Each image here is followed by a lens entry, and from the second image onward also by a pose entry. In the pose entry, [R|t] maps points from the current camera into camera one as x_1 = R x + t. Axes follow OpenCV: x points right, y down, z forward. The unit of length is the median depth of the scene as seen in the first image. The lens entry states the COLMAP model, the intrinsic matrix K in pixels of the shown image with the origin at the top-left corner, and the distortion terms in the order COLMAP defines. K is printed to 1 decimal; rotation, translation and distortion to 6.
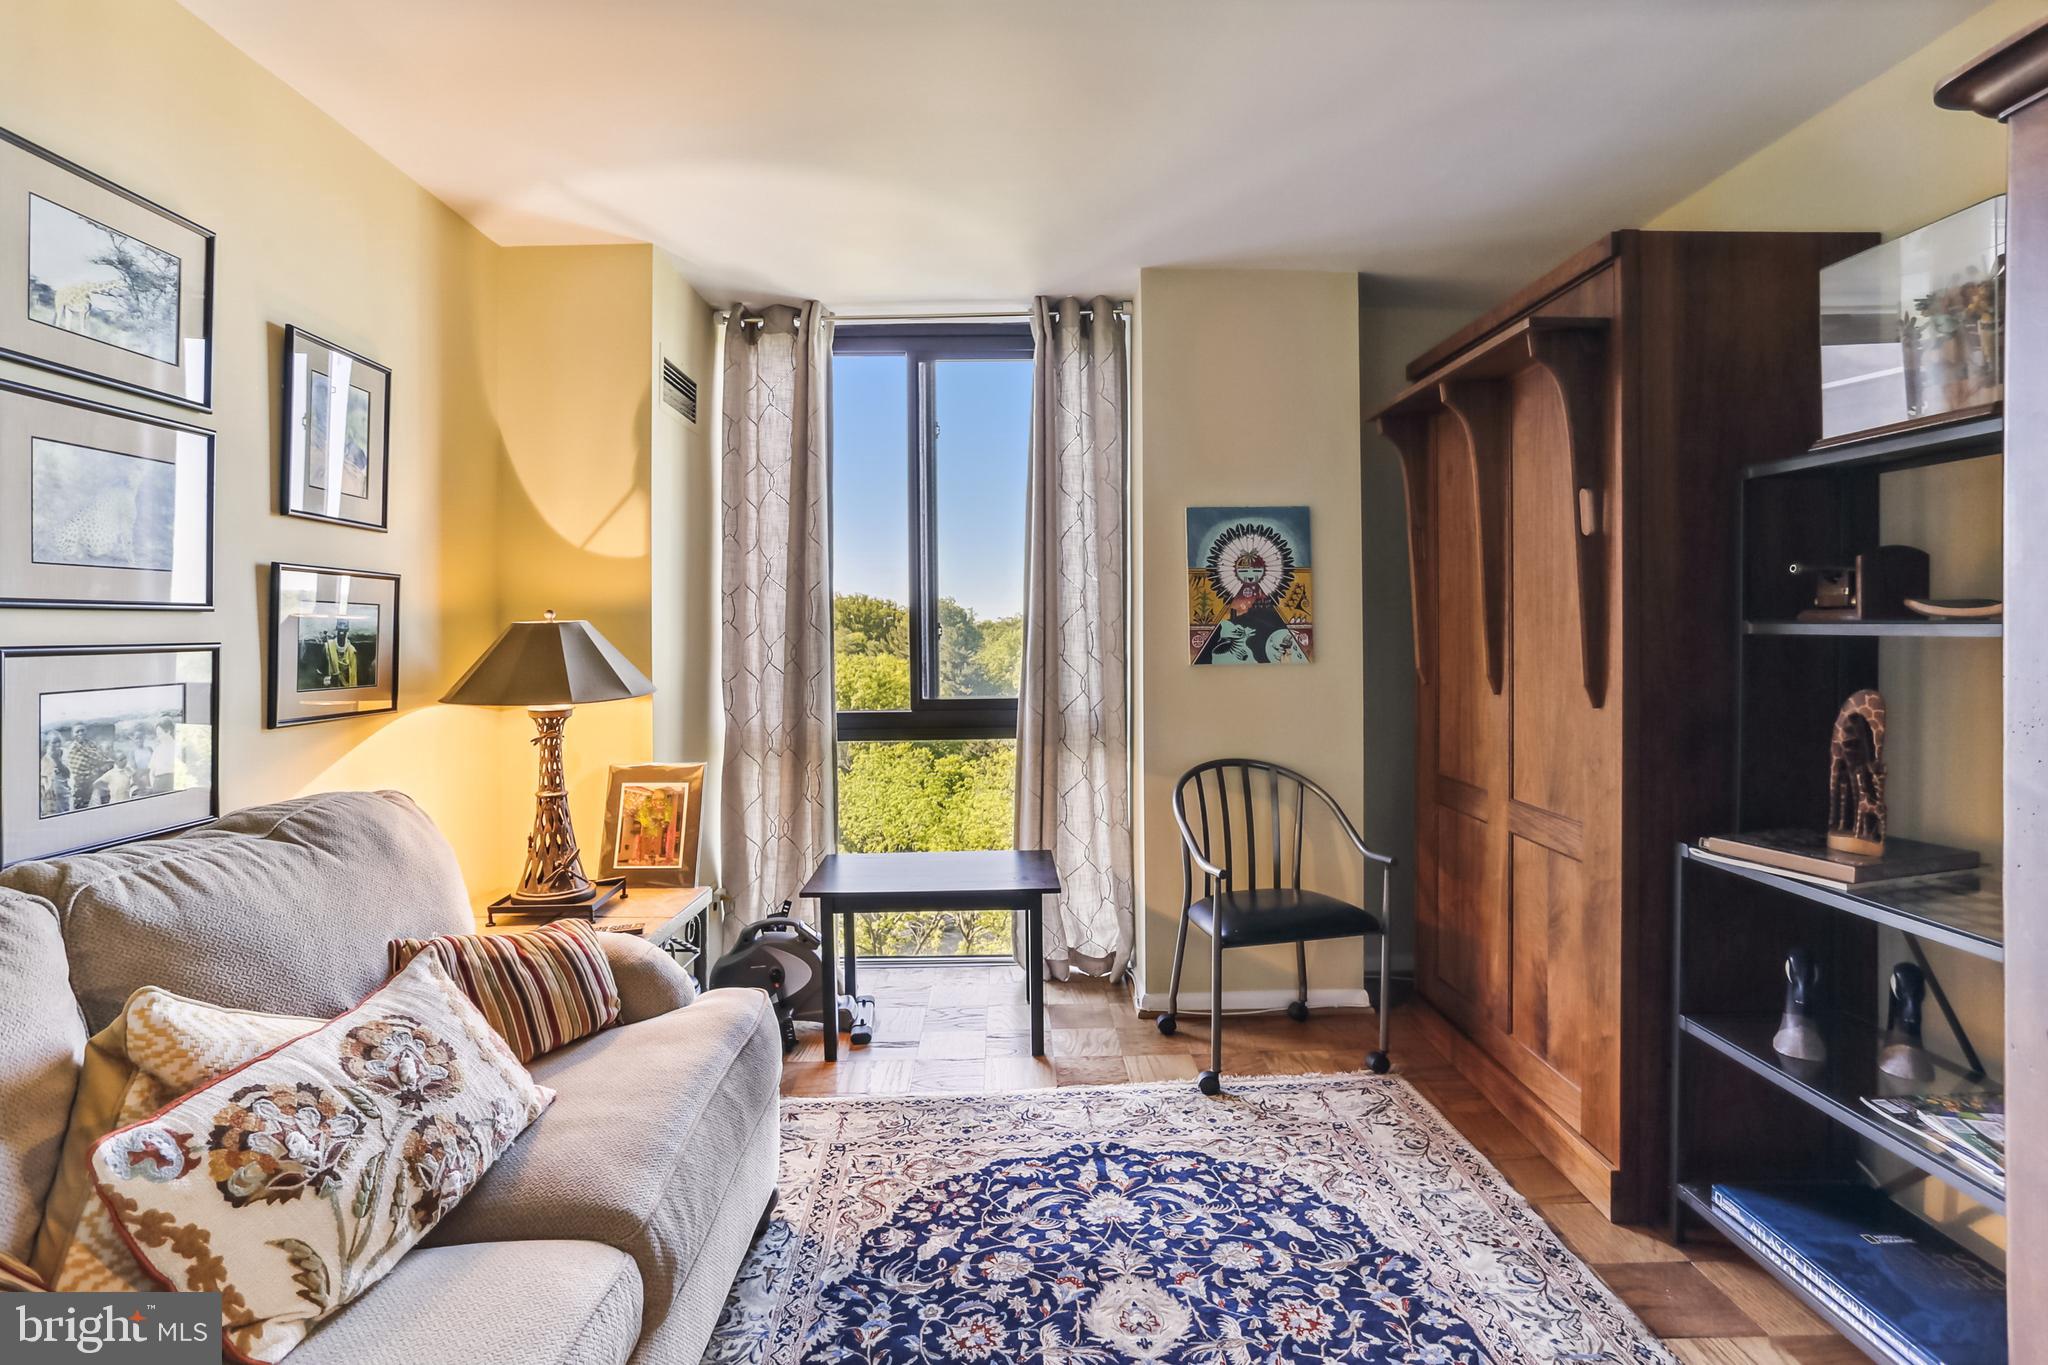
lens RADIAL K [[1009.0, 0, 998.3], [0, 1009.0, 632.6], [0, 0, 1]] dist [-0.043407, 0.026391]
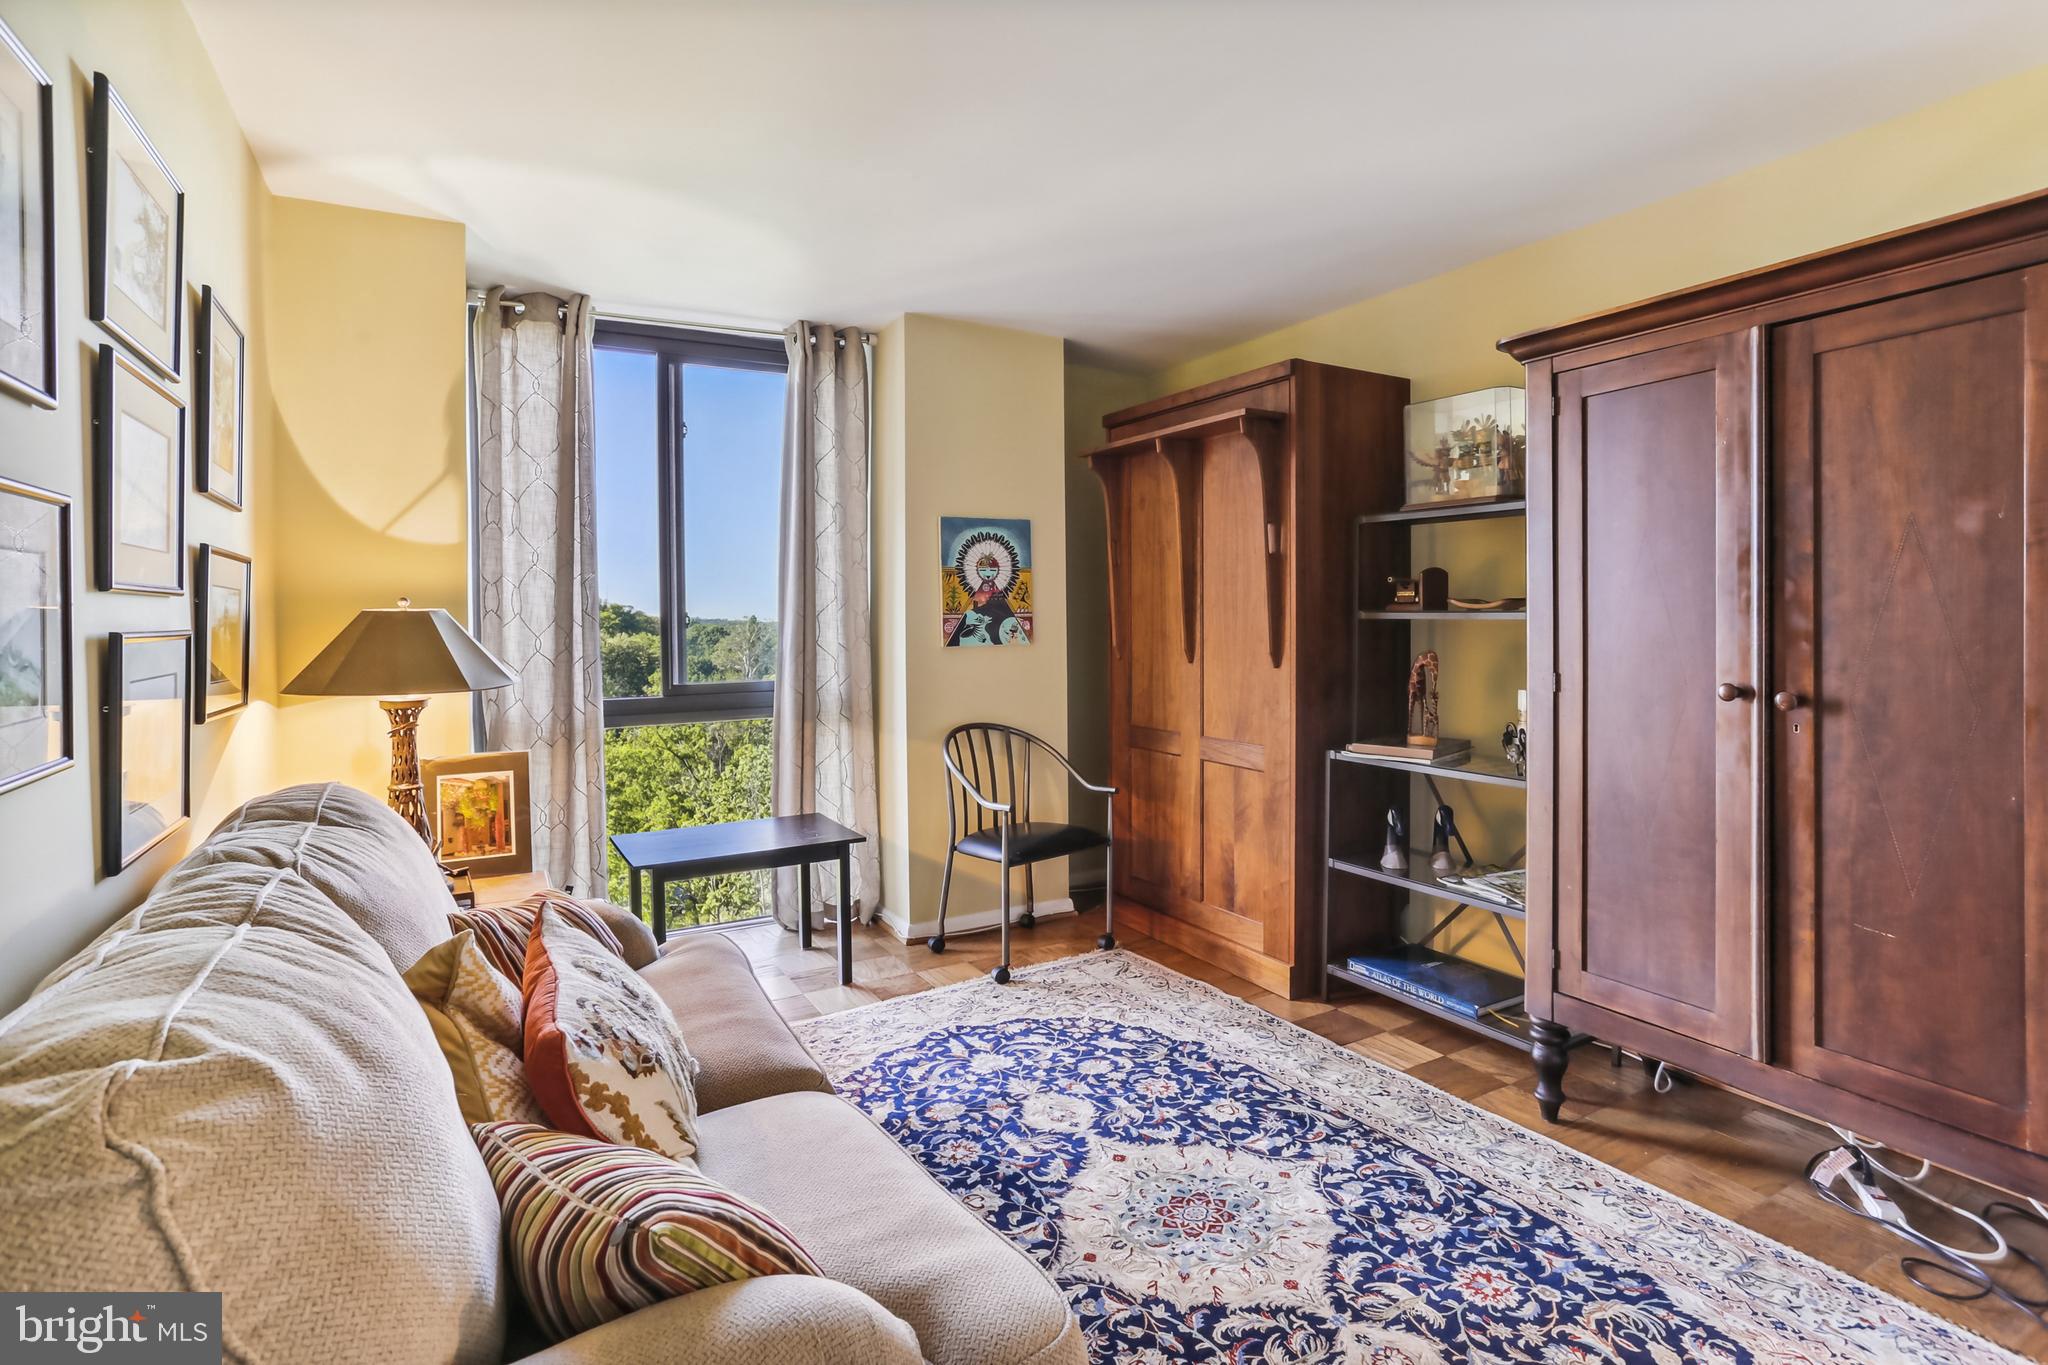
lens RADIAL K [[1009.0, 0, 1014.5], [0, 1009.0, 626.1], [0, 0, 1]] dist [-0.043407, 0.026391]
pose [[0.881927, -0.005236, 0.471357, -0.441371], [0.004184, 0.999986, 0.003278, 0.004958], [-0.471368, -0.000919, 0.881936, -0.154350]]
